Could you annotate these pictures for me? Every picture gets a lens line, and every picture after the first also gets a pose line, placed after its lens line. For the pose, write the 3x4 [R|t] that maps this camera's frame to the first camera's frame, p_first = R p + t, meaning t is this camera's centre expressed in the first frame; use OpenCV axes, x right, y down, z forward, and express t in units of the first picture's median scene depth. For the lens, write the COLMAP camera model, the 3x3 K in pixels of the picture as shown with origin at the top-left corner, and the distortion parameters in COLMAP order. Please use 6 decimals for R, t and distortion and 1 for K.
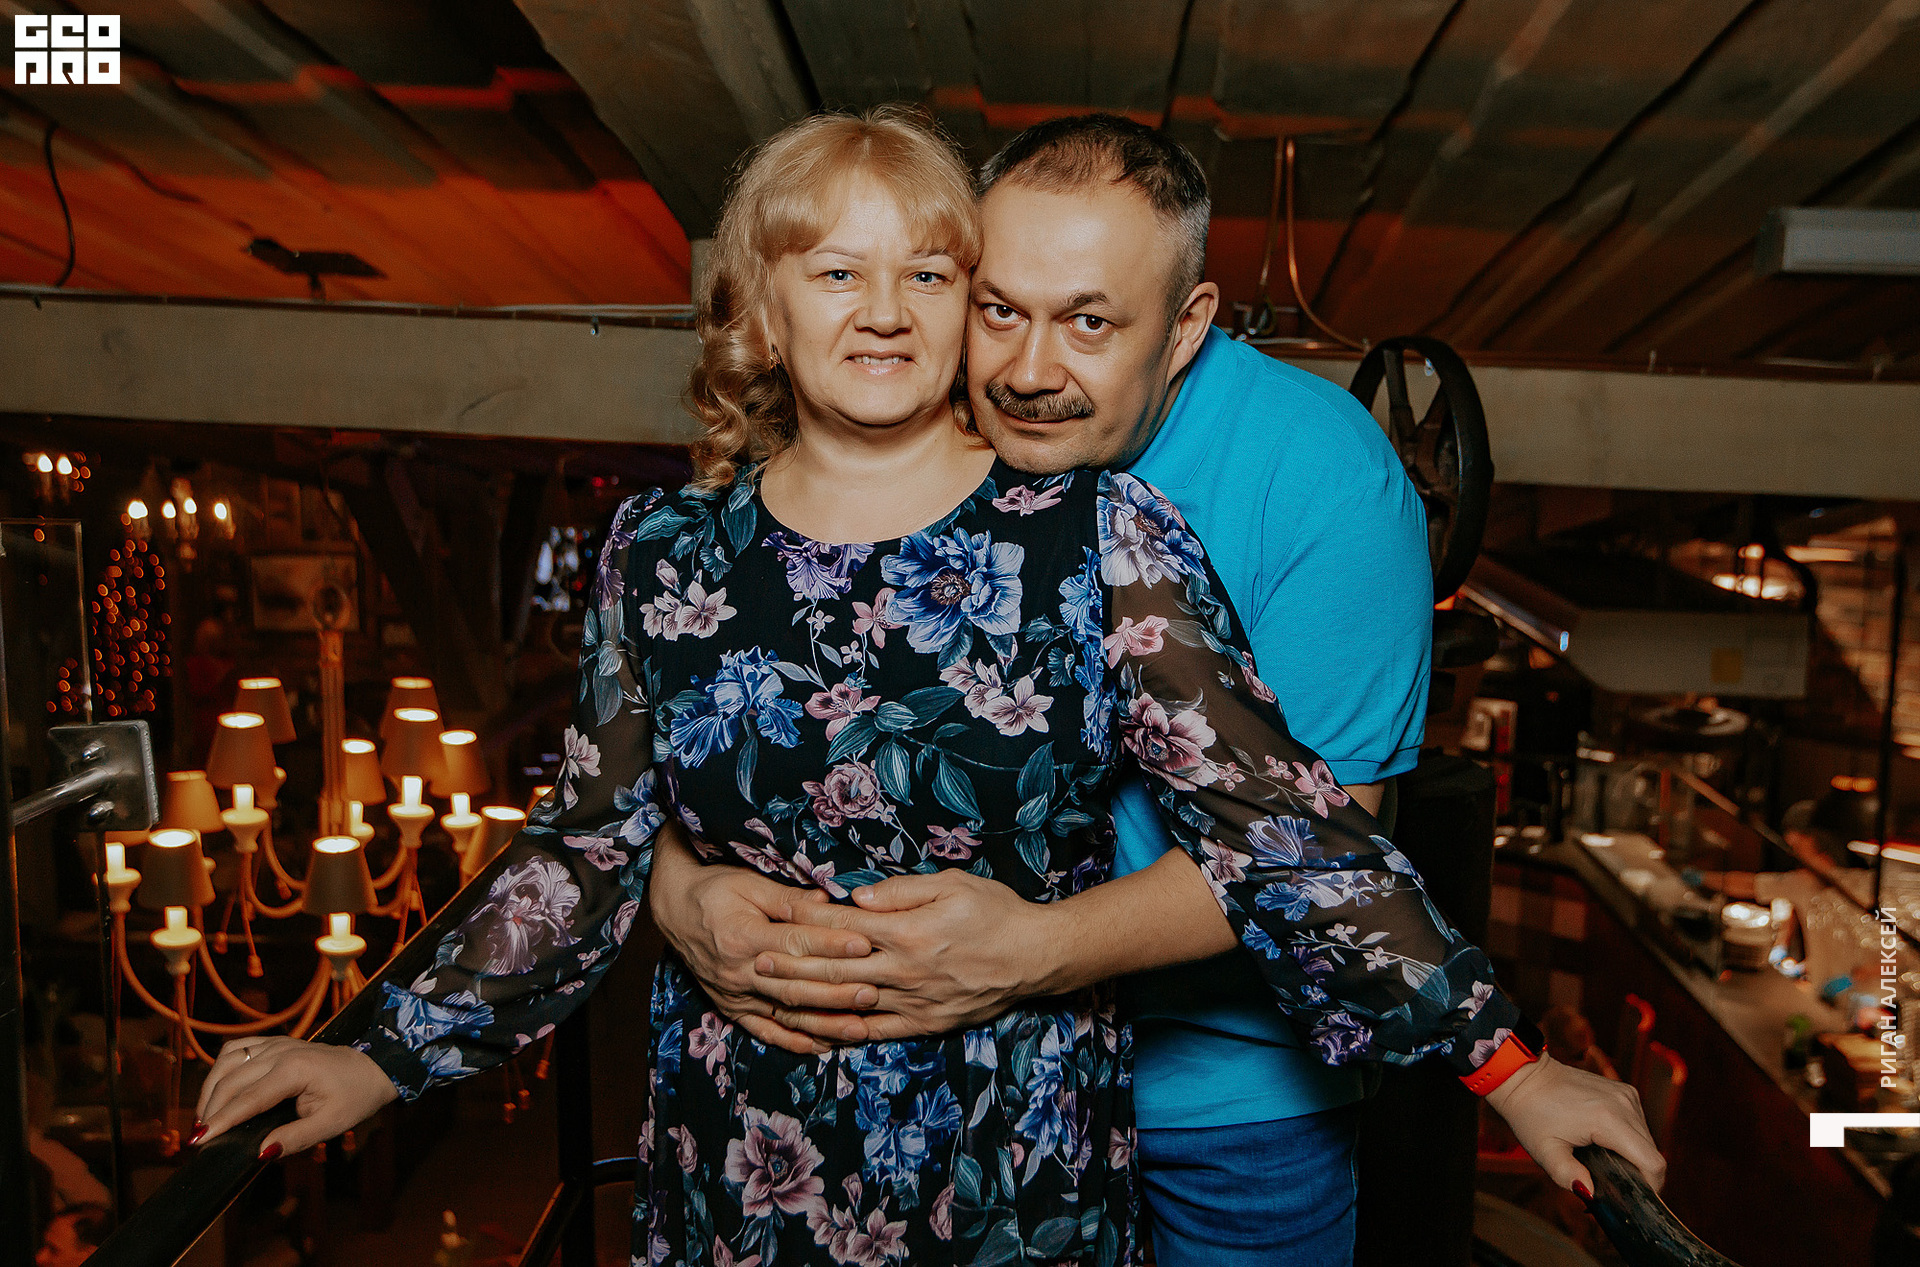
lens RADIAL K [[1993.3, 0, 960.0], [0, 1993.3, 633.5], [0, 0, 1]] dist [-0.001465, 0.046078]
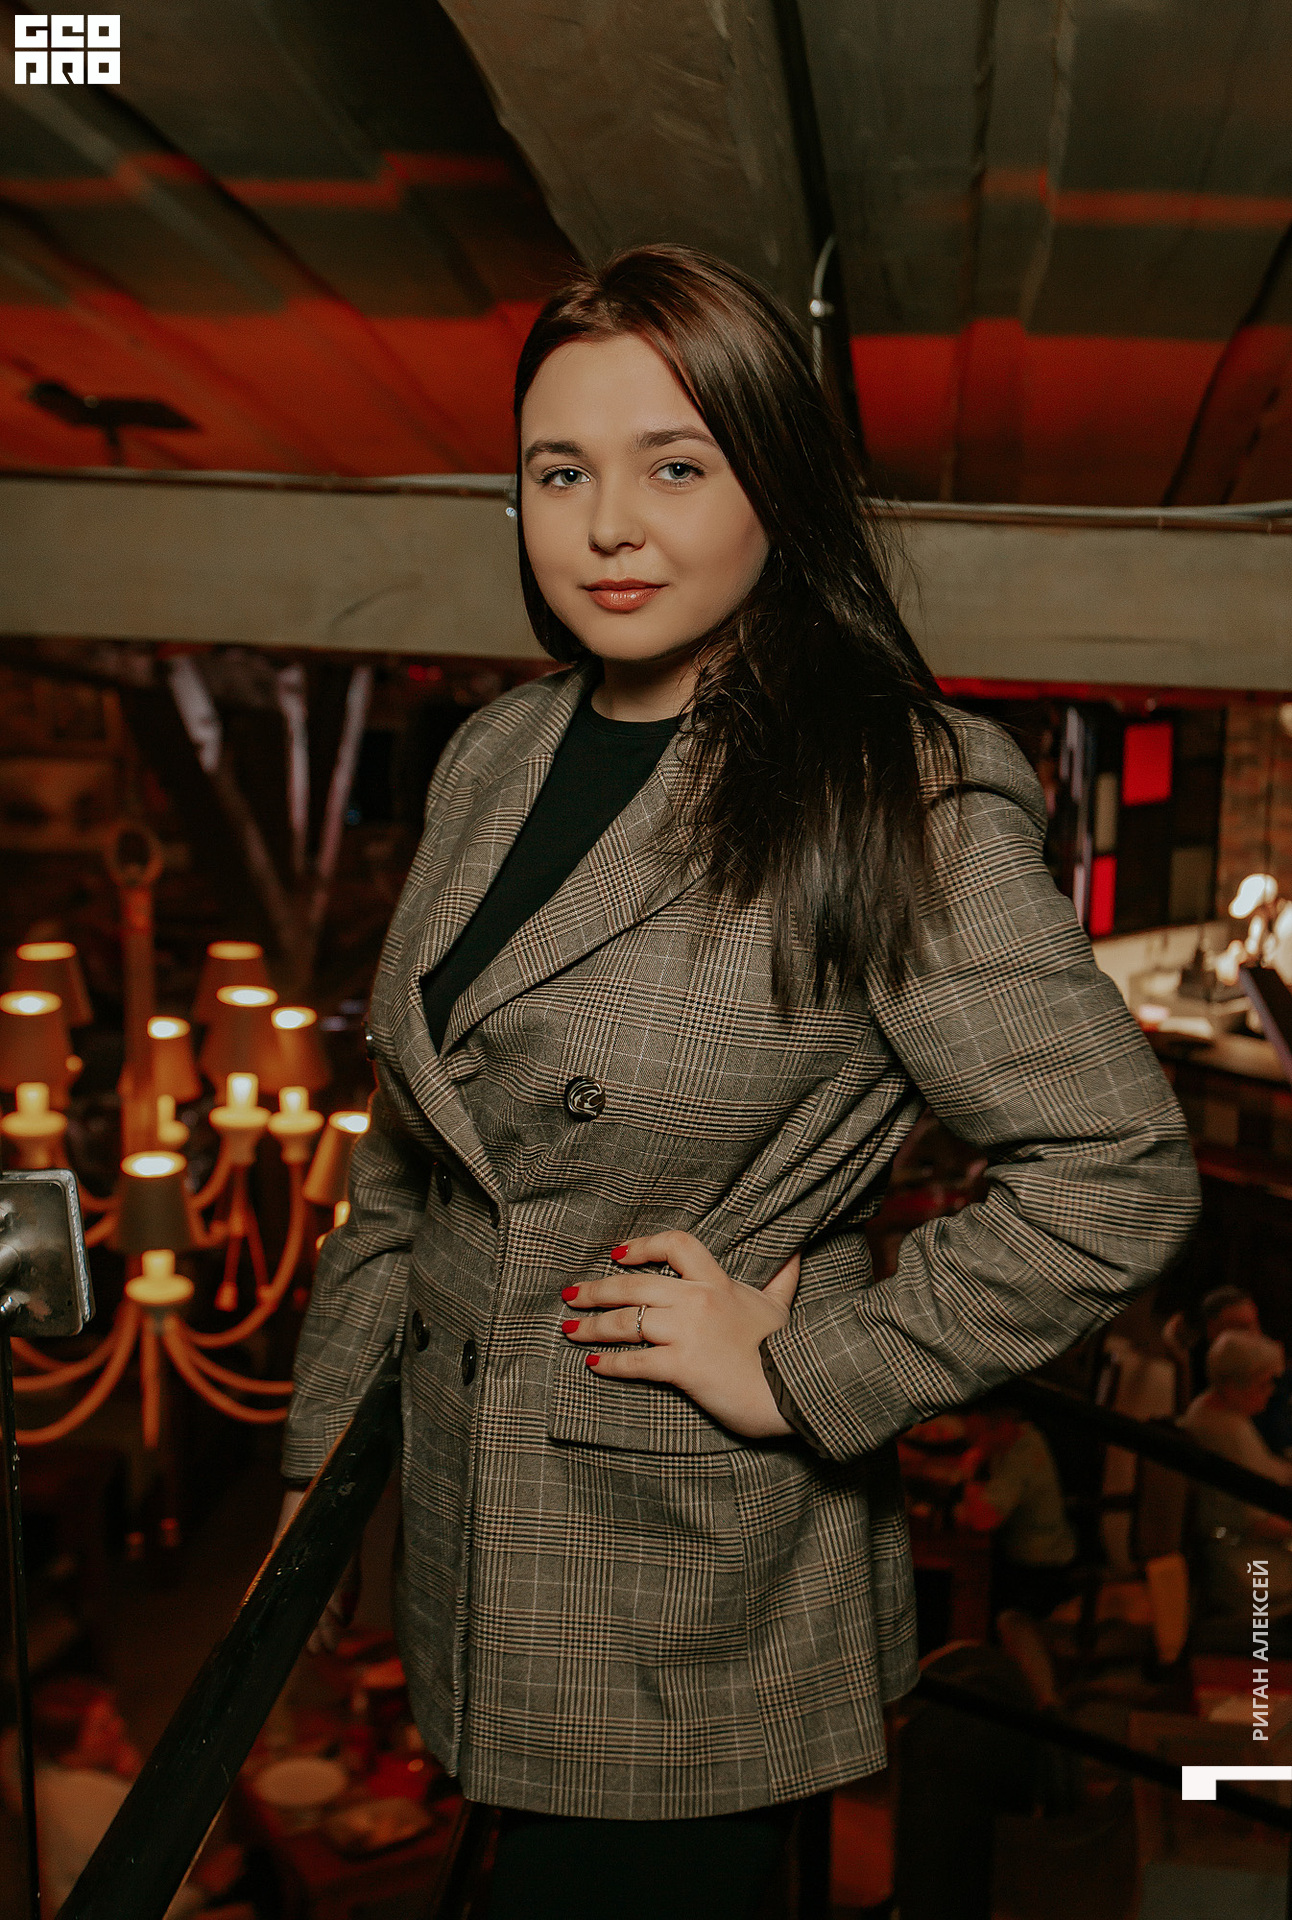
lens RADIAL K [[2360.9, 0, 646.0], [0, 2360.9, 960.0], [0, 0, 1]] dist [0.082772, -0.273452]
pose [[0.998139, 0.005177, -0.060764, -0.060338], [-0.001860, 0.998511, 0.054518, -0.024564], [0.060955, -0.054303, 0.996662, 0.083702]]
